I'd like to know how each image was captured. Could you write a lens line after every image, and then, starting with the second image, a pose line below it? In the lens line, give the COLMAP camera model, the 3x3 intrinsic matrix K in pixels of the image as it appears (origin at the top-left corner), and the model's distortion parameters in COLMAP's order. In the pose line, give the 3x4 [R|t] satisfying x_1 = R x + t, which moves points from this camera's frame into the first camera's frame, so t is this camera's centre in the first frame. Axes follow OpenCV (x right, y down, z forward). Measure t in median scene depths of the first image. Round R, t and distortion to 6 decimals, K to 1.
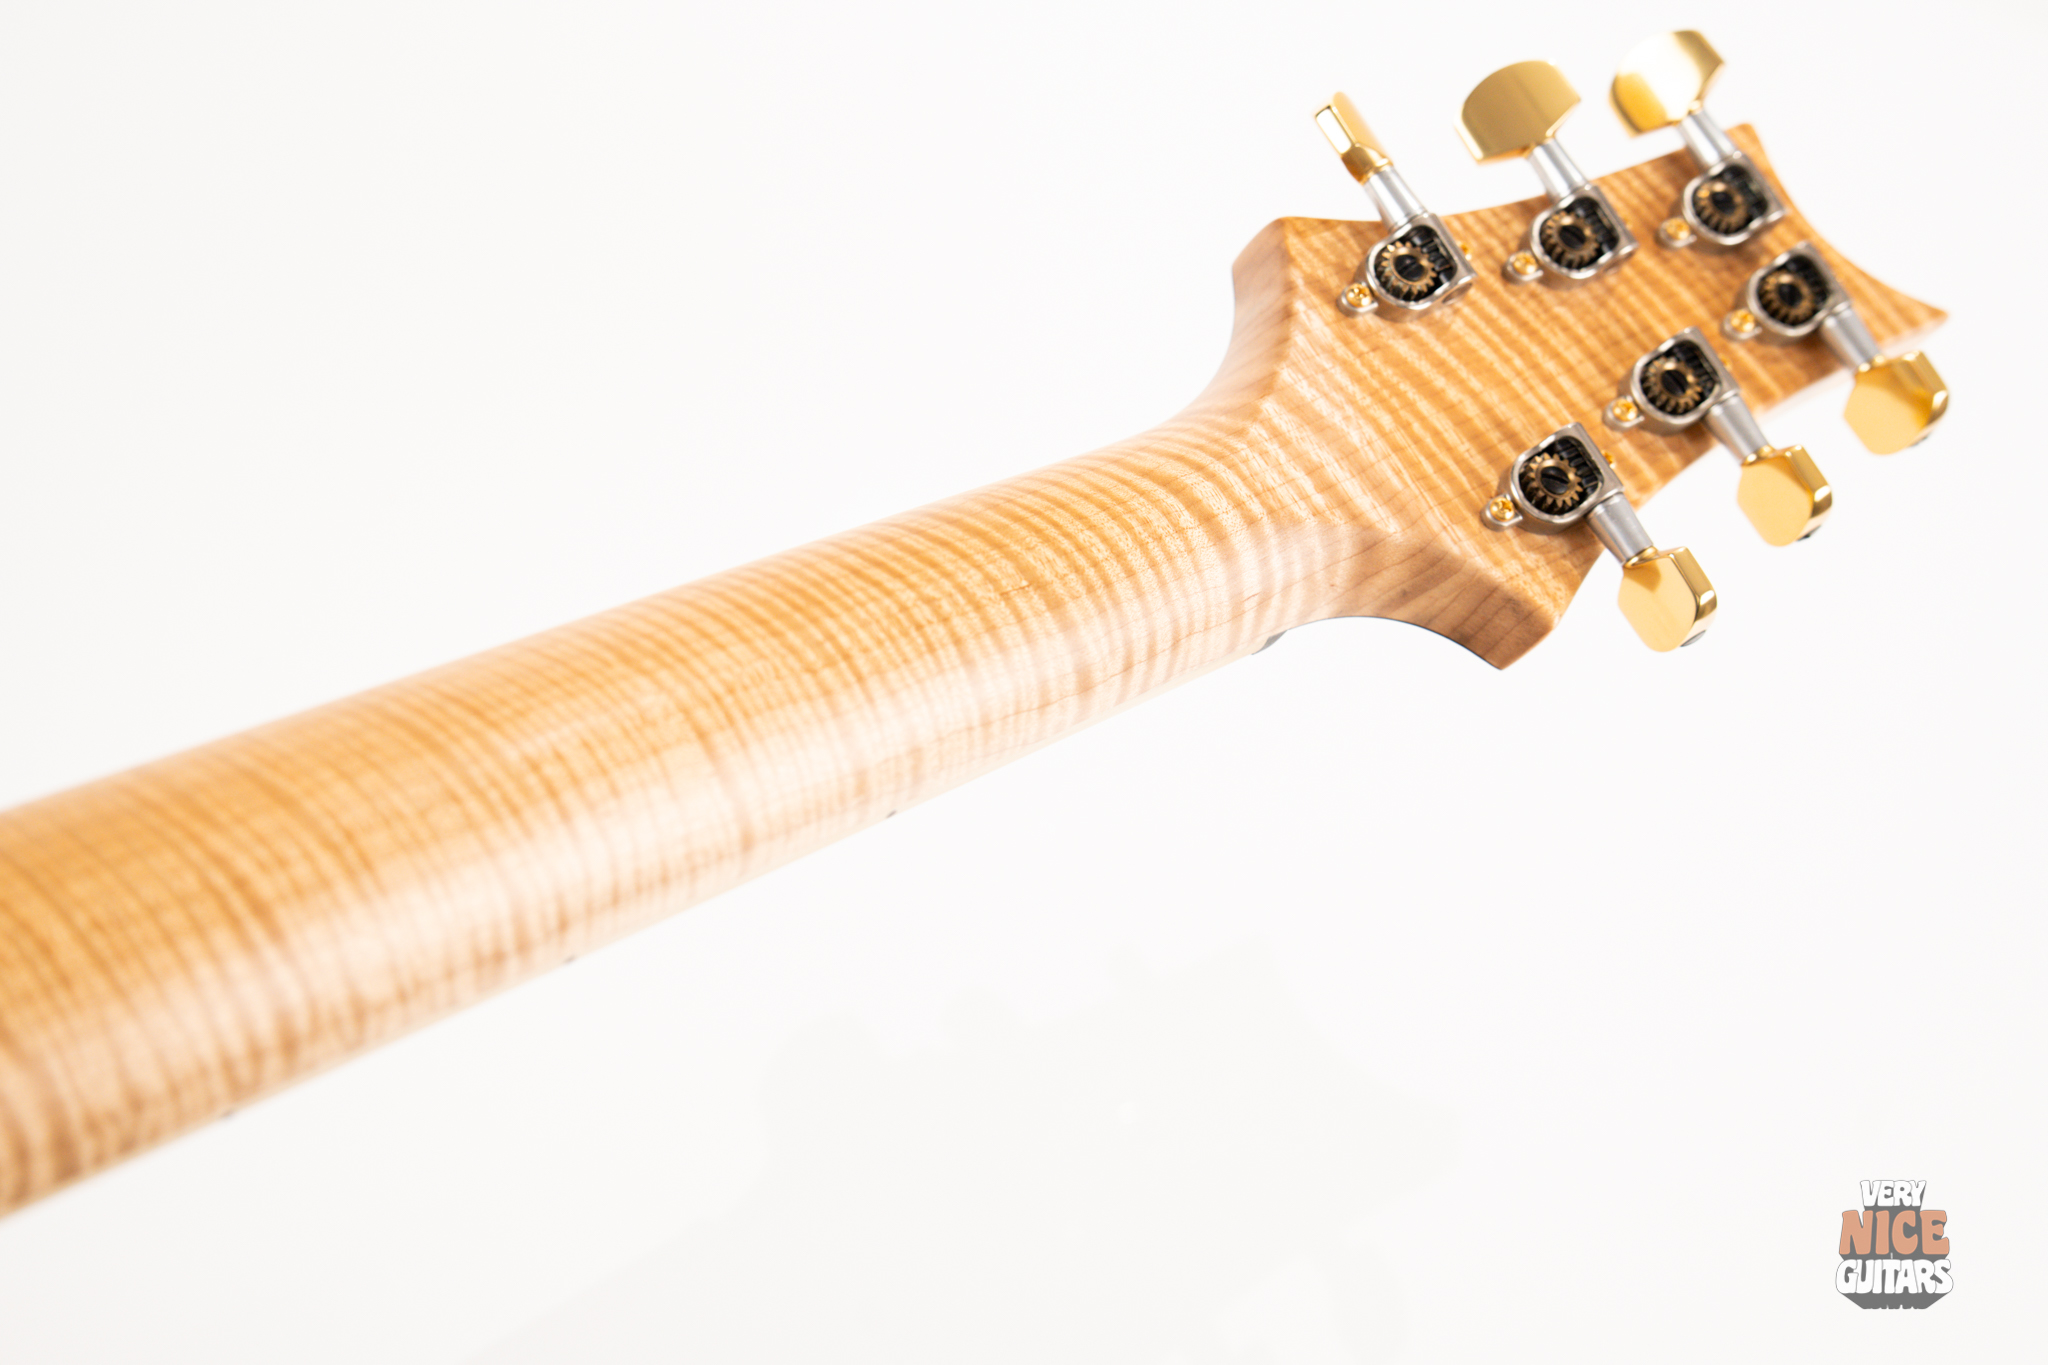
lens RADIAL K [[2895.1, 0, 1023.3], [0, 2895.1, 710.2], [0, 0, 1]] dist [0.099416, -0.304495]
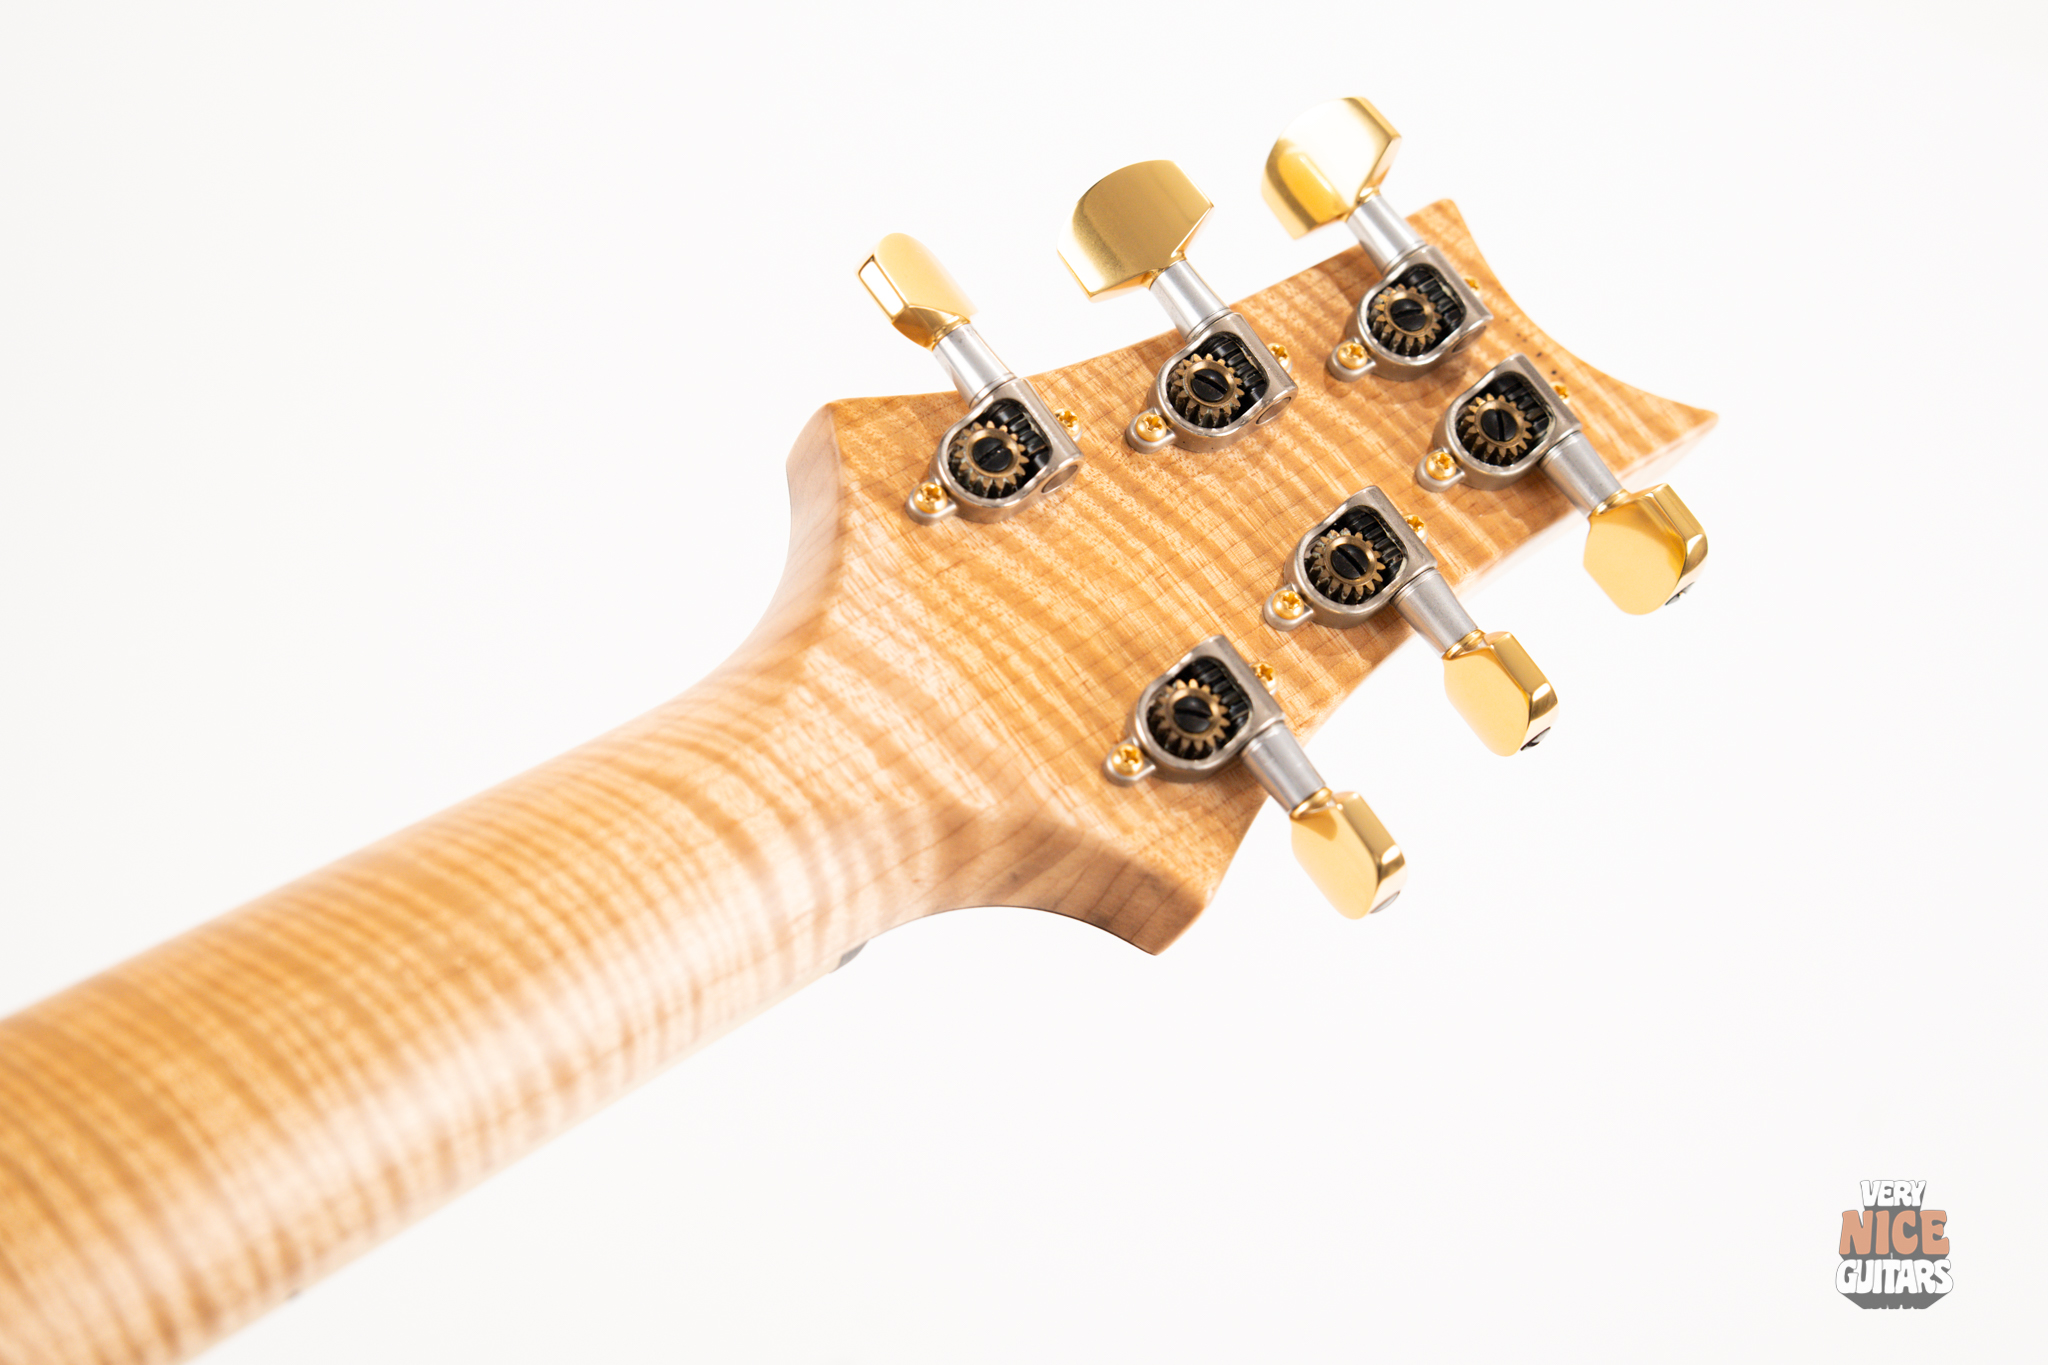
lens RADIAL K [[2895.1, 0, 1023.3], [0, 2895.1, 710.2], [0, 0, 1]] dist [0.099416, -0.304495]
pose [[0.995089, -0.094852, -0.028302, 0.156946], [0.095559, 0.995116, 0.024745, -0.102293], [0.025817, -0.027328, 0.999293, 0.214952]]
